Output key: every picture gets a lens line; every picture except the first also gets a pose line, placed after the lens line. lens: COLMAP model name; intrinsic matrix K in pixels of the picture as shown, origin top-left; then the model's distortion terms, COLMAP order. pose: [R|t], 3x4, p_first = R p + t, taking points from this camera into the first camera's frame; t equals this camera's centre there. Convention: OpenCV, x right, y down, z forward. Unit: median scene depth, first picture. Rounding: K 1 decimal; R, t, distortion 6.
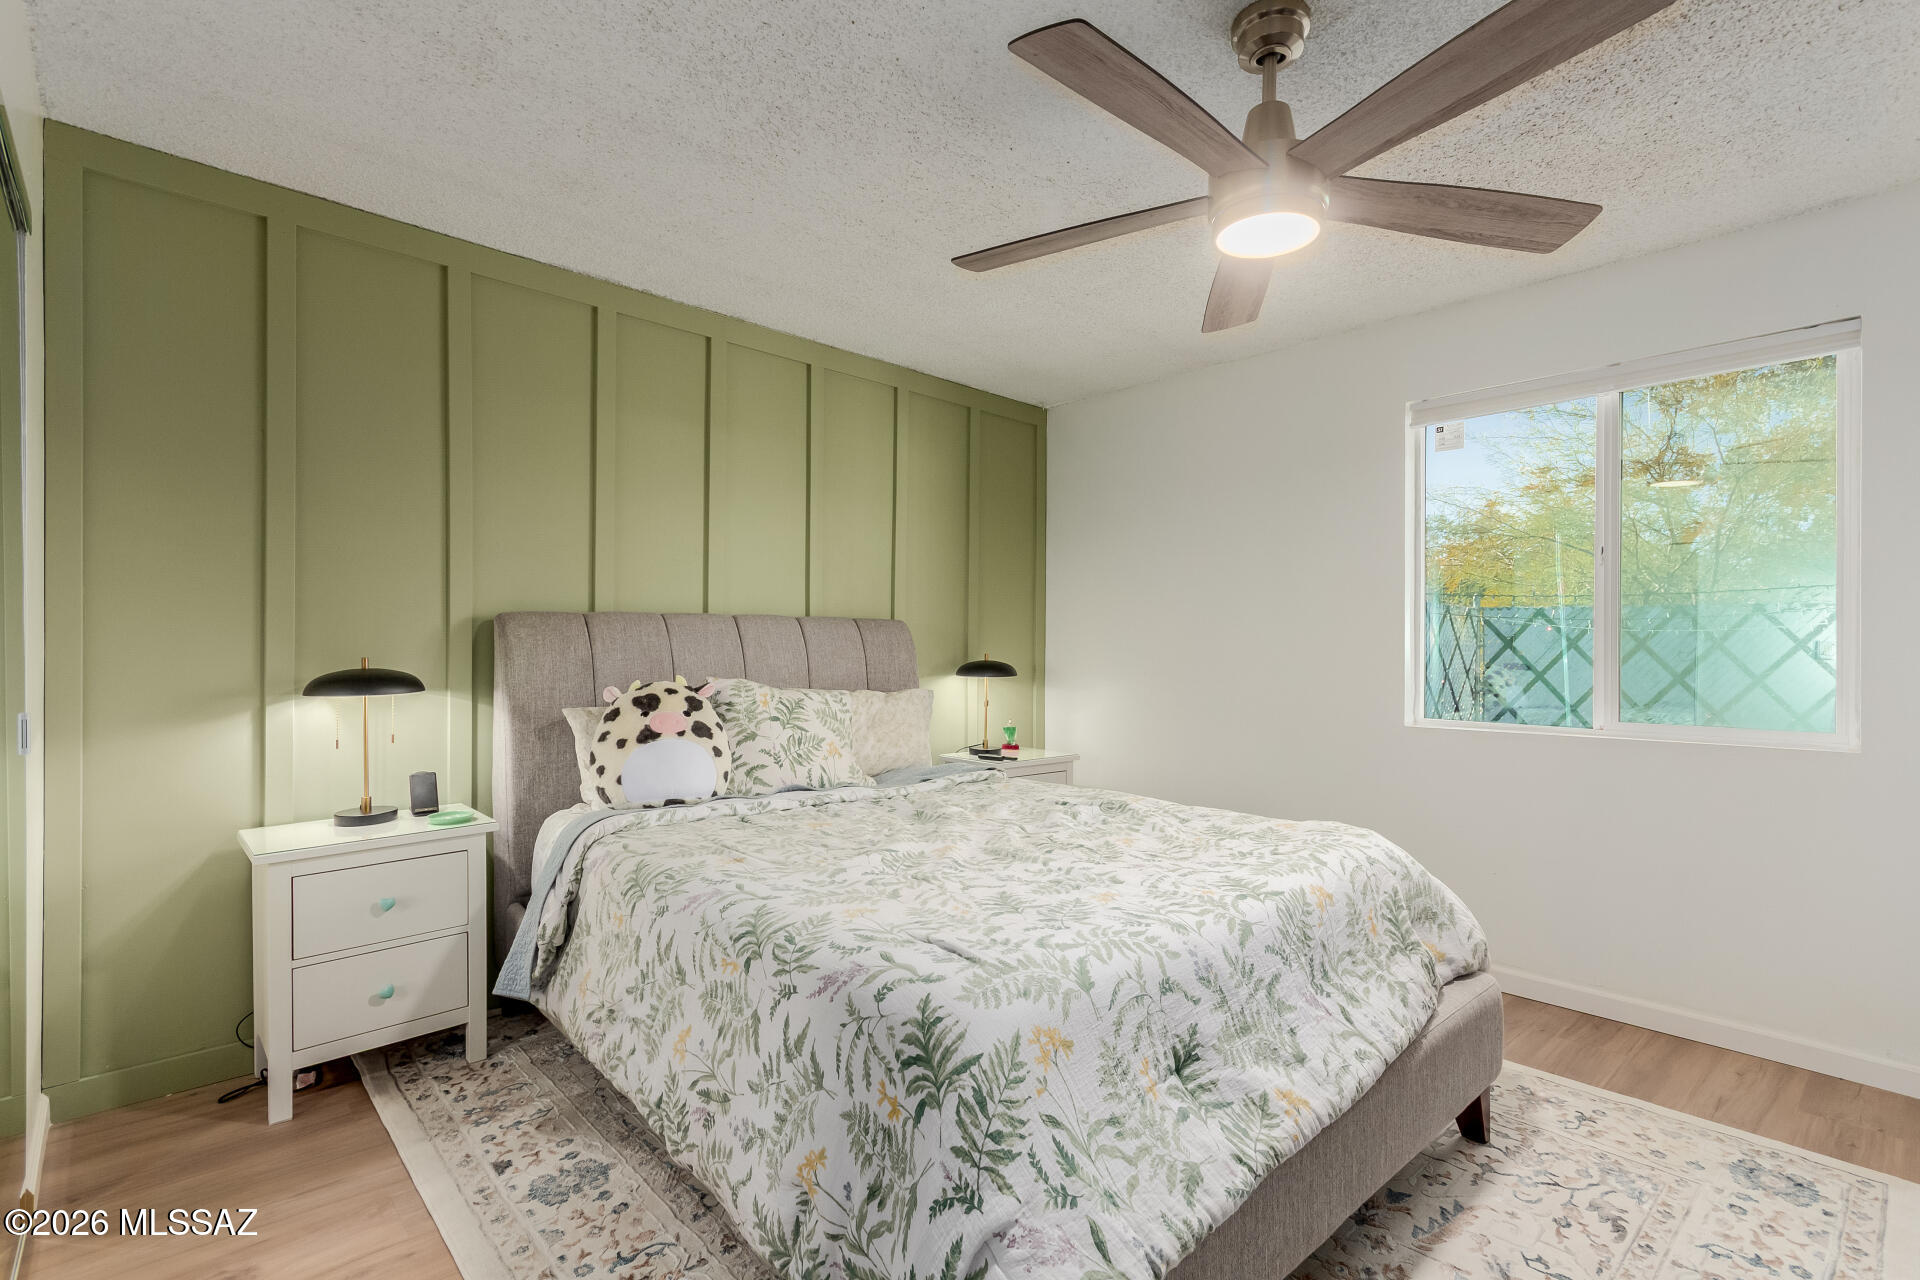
lens RADIAL K [[905.9, 0, 971.7], [0, 905.9, 647.0], [0, 0, 1]] dist [0.000858, 0.000289]
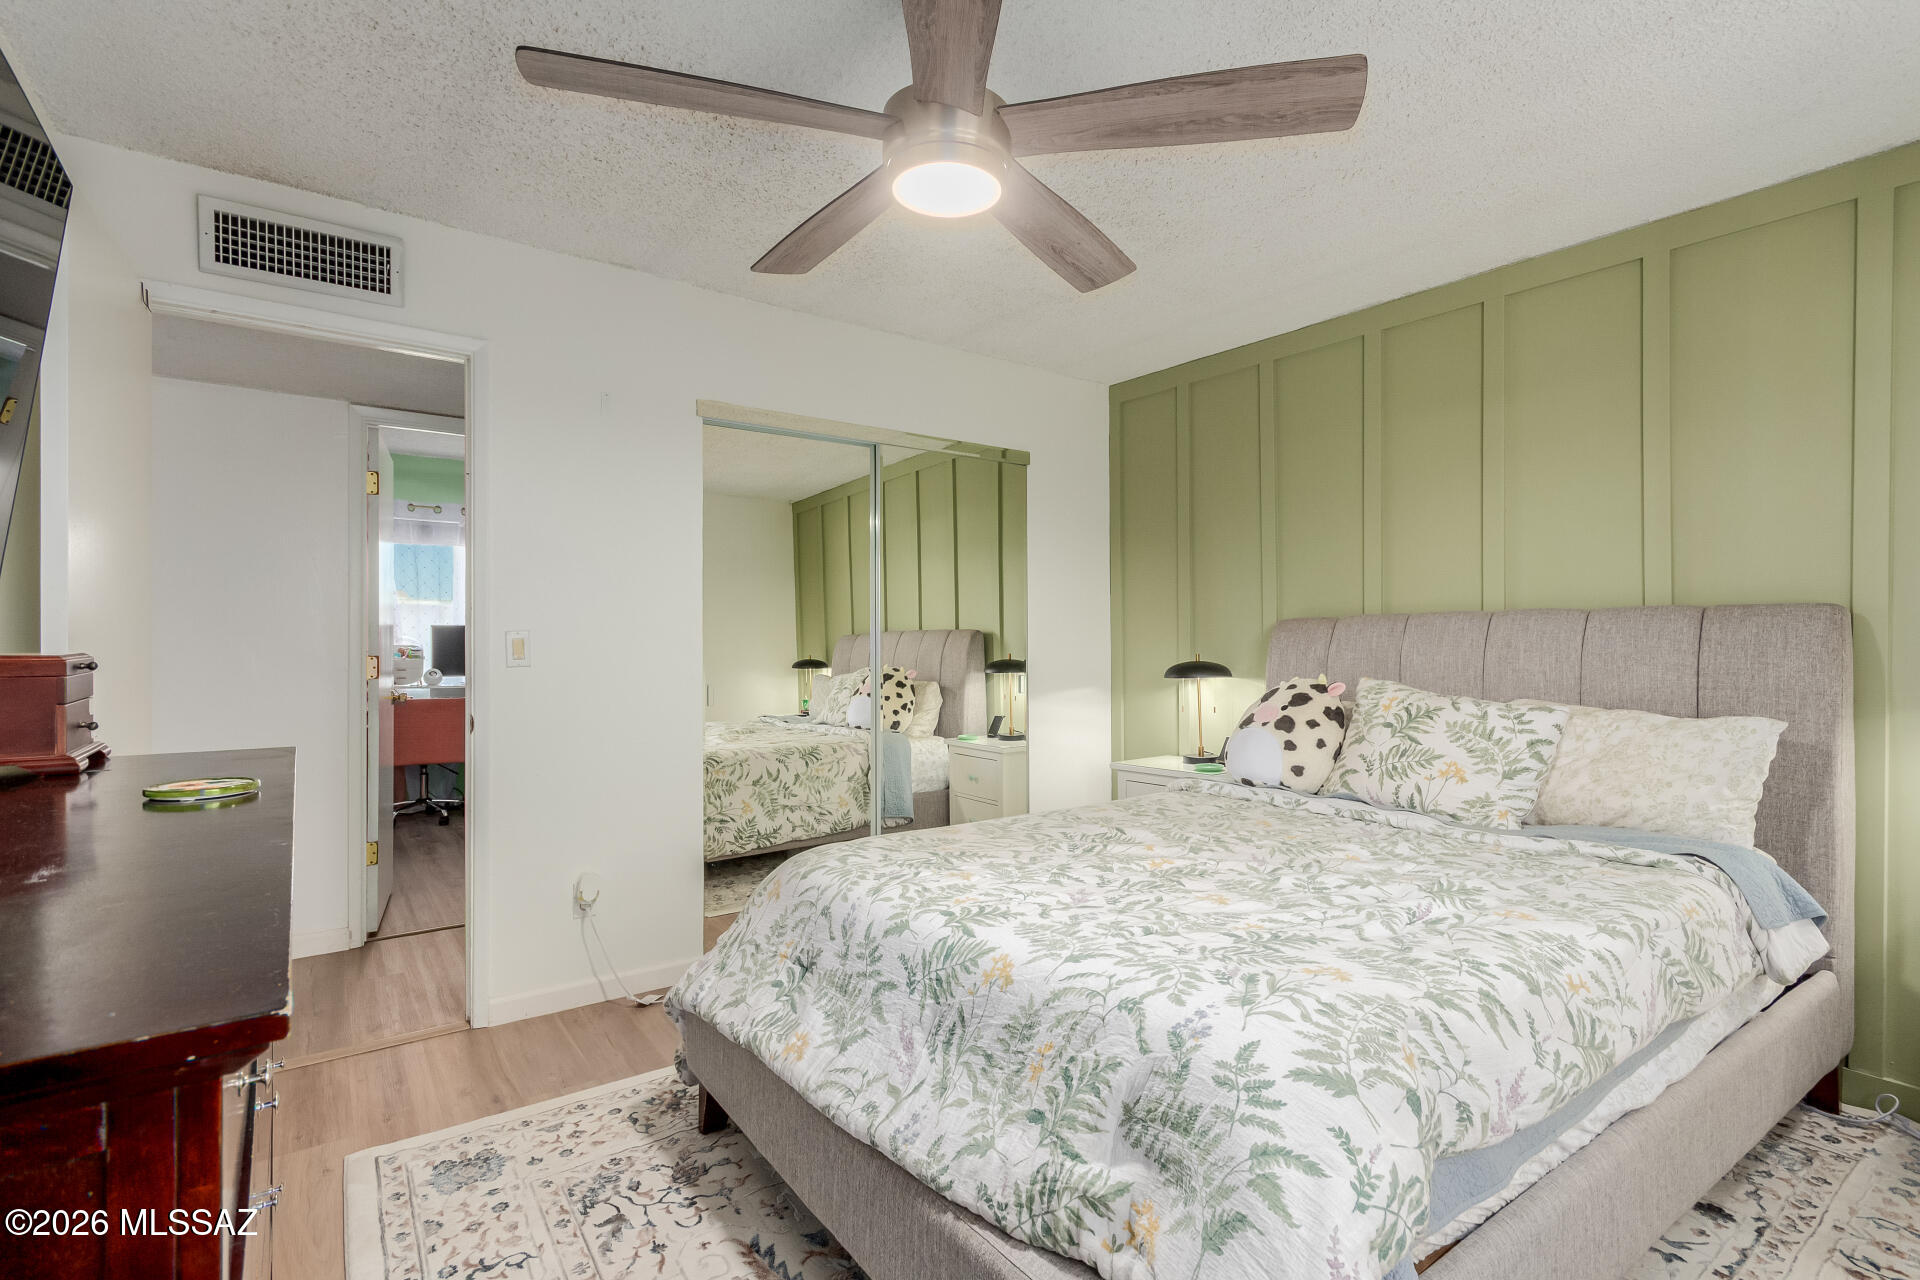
lens RADIAL K [[893.9, 0, 970.6], [0, 893.9, 645.0], [0, 0, 1]] dist [0.003597, 0.001238]
pose [[-0.112094, -0.001910, -0.993696, 1.250193], [-0.000119, 0.999998, -0.001909, -0.000185], [0.993698, -0.000096, -0.112094, 1.159860]]
